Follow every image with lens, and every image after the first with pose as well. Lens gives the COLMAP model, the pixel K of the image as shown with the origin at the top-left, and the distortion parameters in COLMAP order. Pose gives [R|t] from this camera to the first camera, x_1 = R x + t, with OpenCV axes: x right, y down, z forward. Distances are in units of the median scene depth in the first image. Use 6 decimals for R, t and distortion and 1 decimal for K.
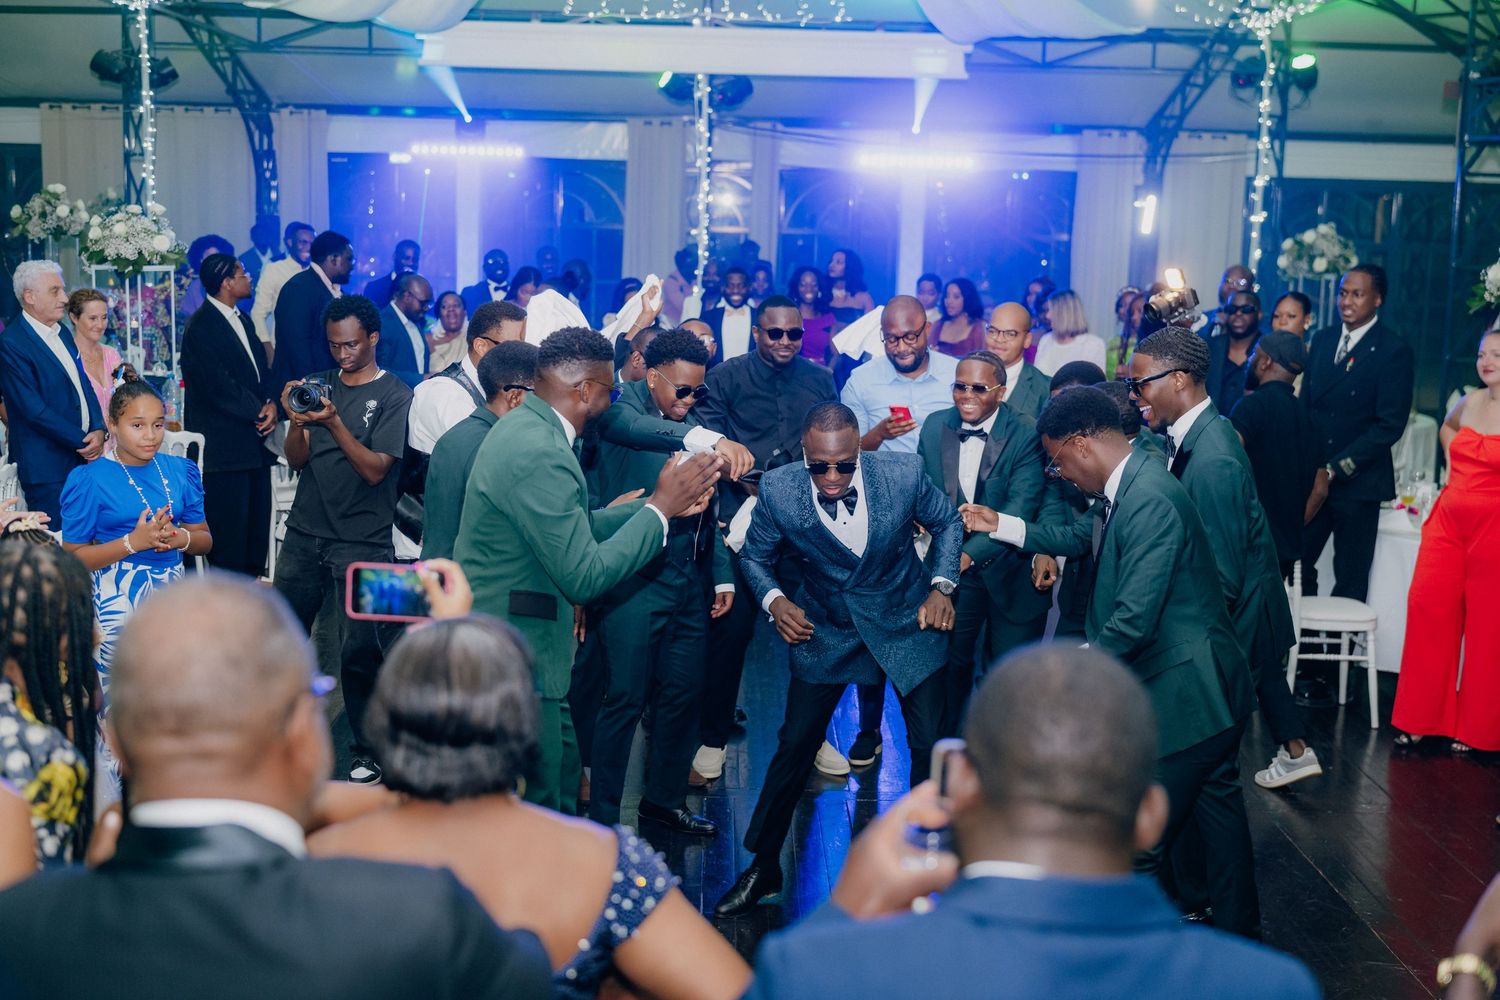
lens RADIAL K [[1928.2, 0, 724.3], [0, 1928.2, 500.7], [0, 0, 1]] dist [-0.001531, 0.000000]
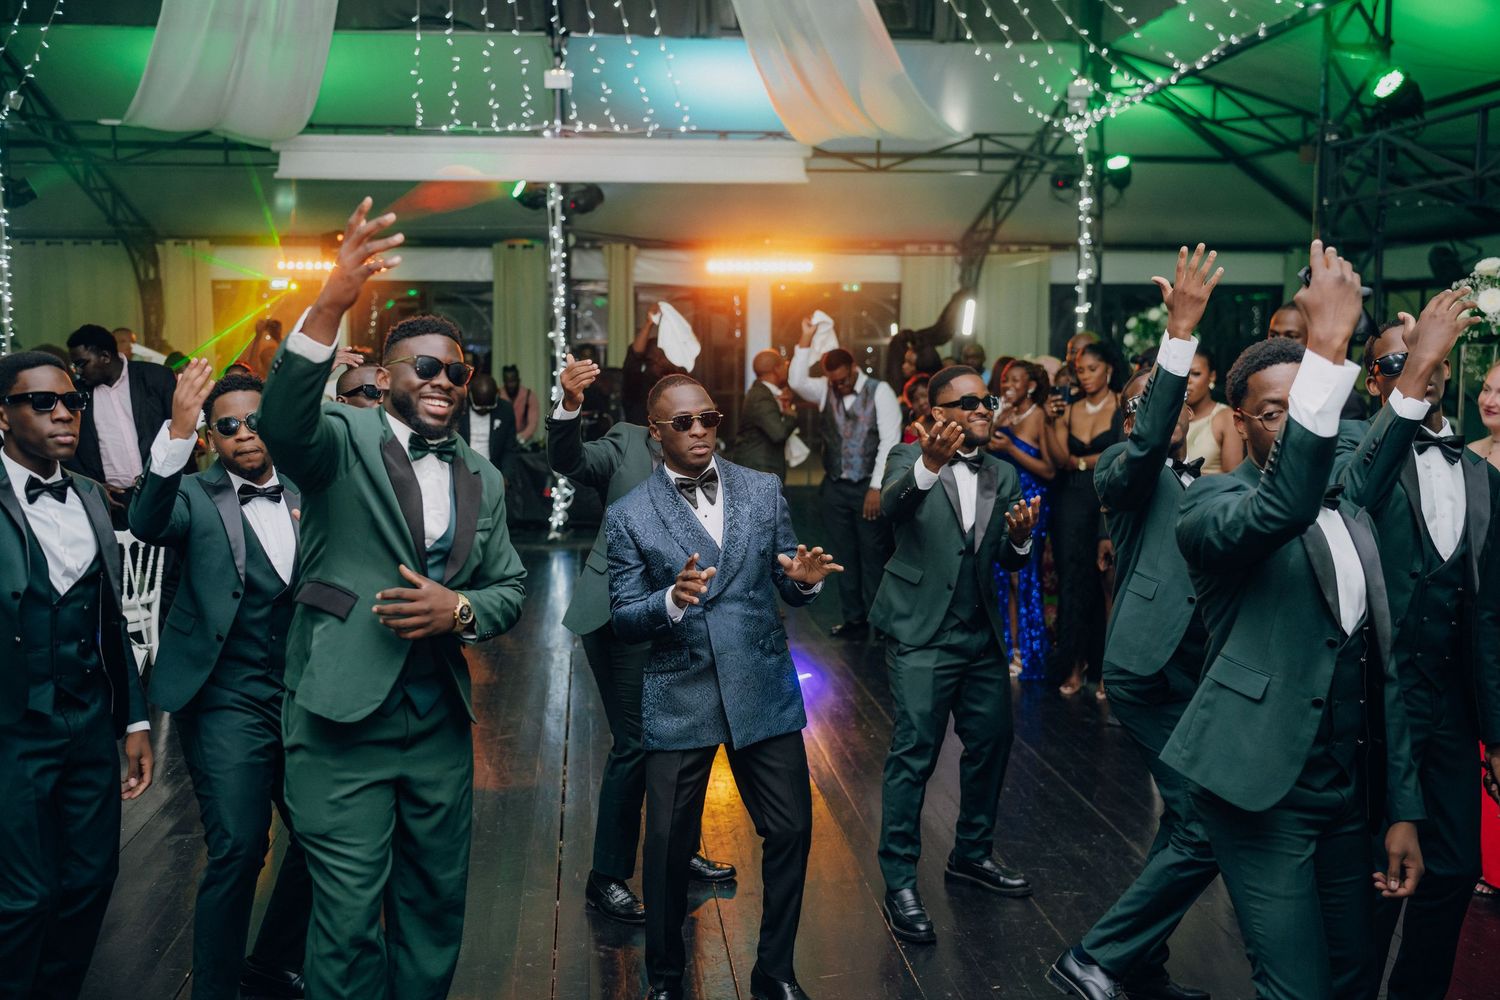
lens RADIAL K [[1515.1, 0, 718.1], [0, 1515.1, 491.4], [0, 0, 1]] dist [0.001927, 0.000000]
pose [[0.996463, -0.033177, 0.077201, 0.007803], [0.037645, 0.997656, -0.057149, -0.005776], [-0.075124, 0.059853, 0.995376, 0.188818]]
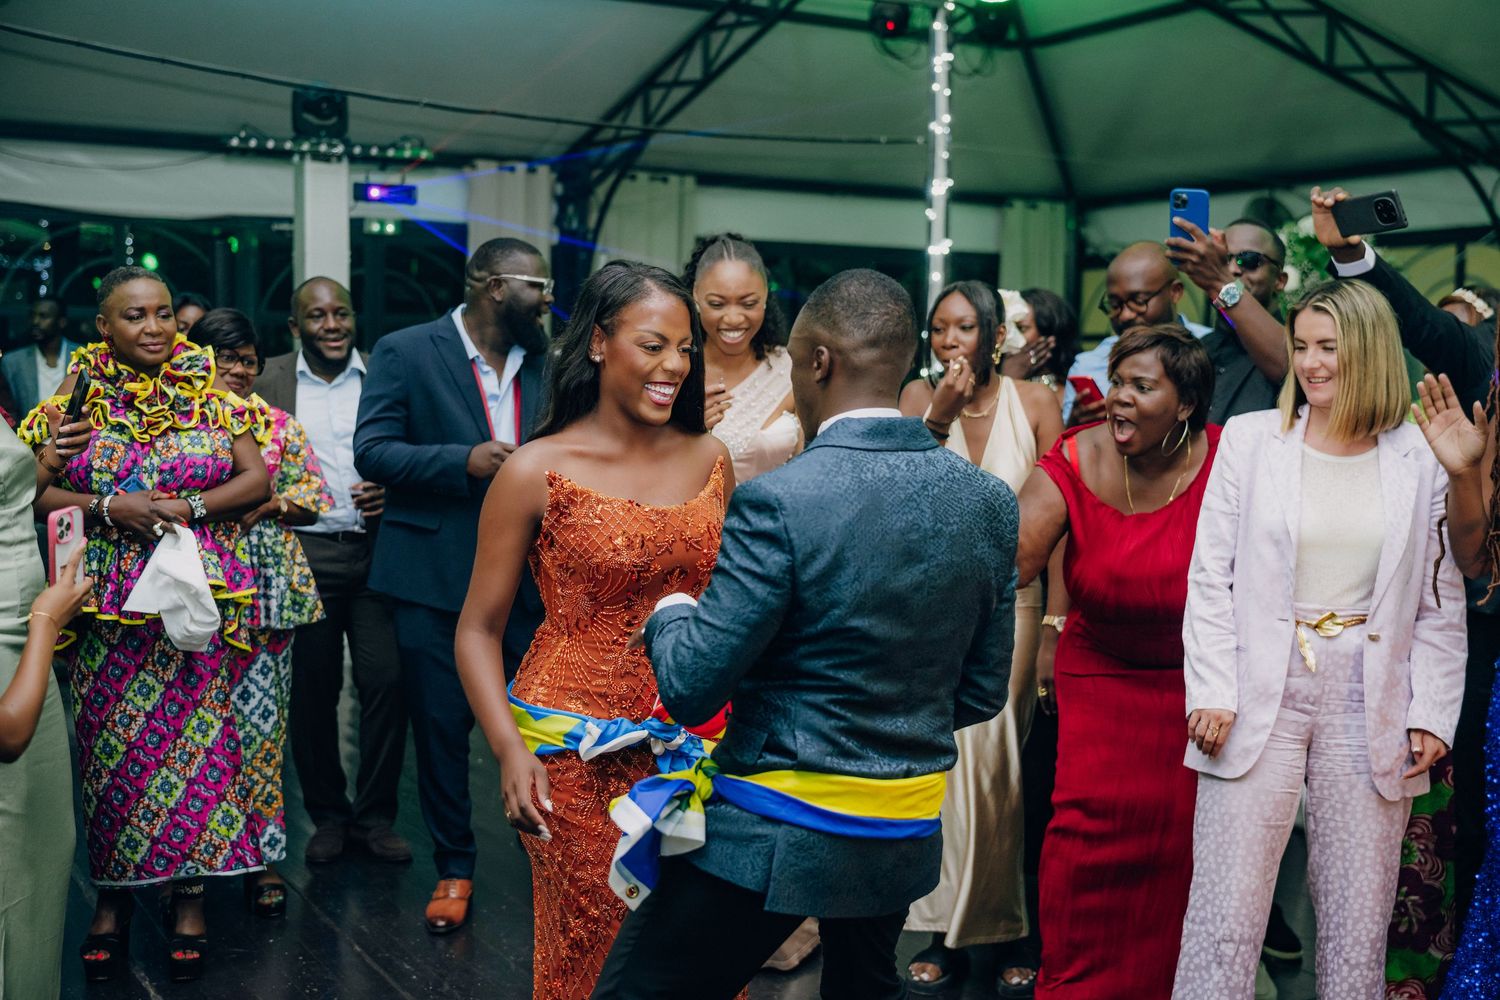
lens RADIAL K [[1846.5, 0, 654.8], [0, 1846.5, 476.7], [0, 0, 1]] dist [0.018922, 0.000000]
pose [[0.892863, -0.036226, 0.448870, -0.062581], [0.078242, 0.994078, -0.075407, -0.040623], [-0.443480, 0.102449, 0.890410, 0.542174]]
